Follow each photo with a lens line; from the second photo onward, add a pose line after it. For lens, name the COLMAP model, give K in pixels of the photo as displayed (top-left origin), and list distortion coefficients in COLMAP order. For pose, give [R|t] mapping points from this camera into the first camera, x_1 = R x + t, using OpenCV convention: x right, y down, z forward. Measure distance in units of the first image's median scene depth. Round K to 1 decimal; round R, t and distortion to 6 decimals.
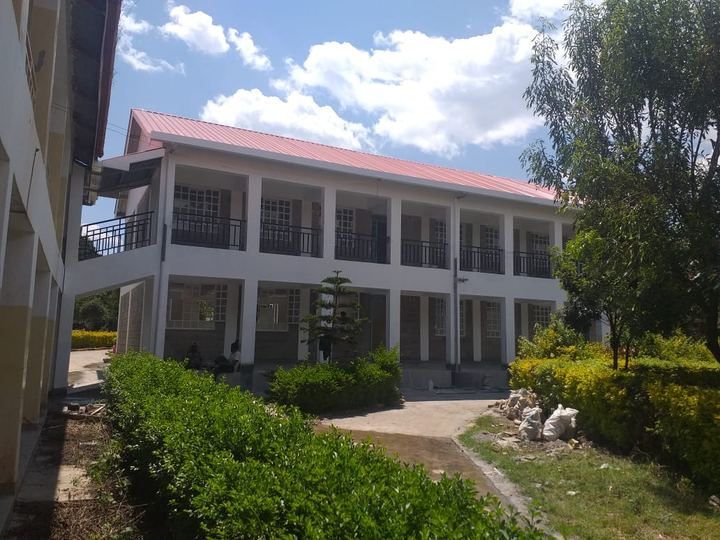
lens RADIAL K [[571.5, 0, 360.0], [0, 571.5, 270.0], [0, 0, 1]] dist [0.105726, -0.161030]
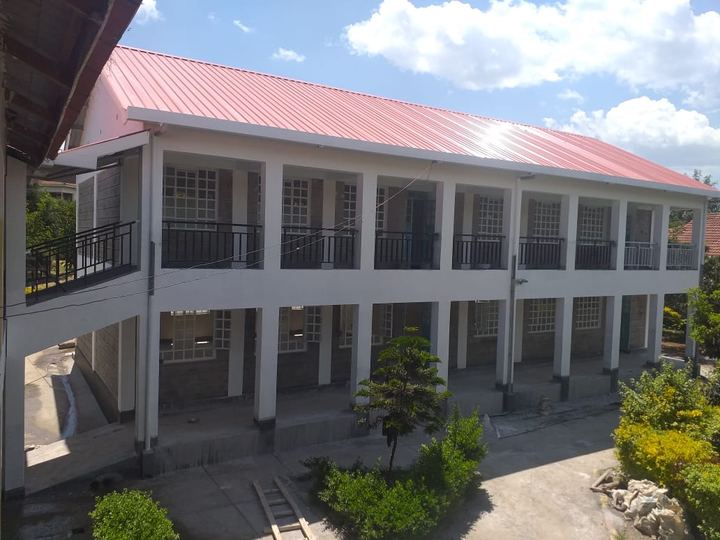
lens RADIAL K [[571.5, 0, 360.0], [0, 571.5, 270.0], [0, 0, 1]] dist [0.105726, -0.161030]
pose [[0.996392, 0.008898, 0.084404, -0.123233], [-0.023736, 0.984021, 0.176462, -0.146732], [-0.081485, -0.177829, 0.980682, 0.244810]]
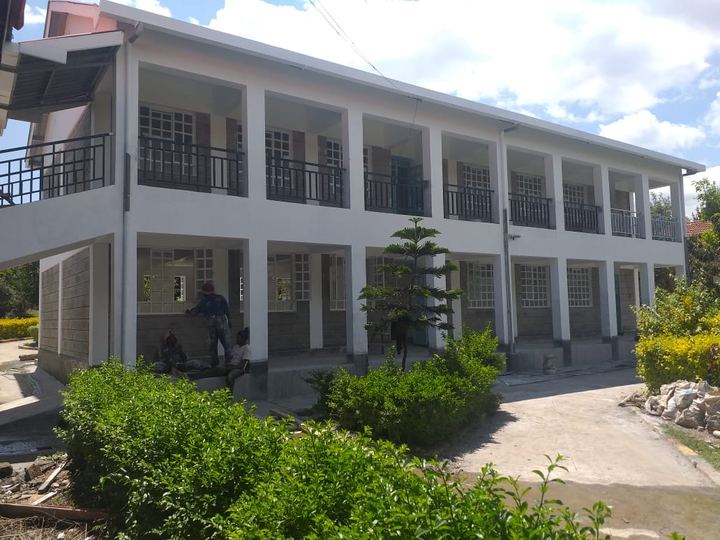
lens RADIAL K [[571.5, 0, 360.0], [0, 571.5, 270.0], [0, 0, 1]] dist [0.105726, -0.161030]
pose [[0.989888, -0.031085, 0.138400, -0.147497], [0.024518, 0.998502, 0.048908, 0.020419], [-0.139713, -0.045020, 0.989168, 0.272183]]
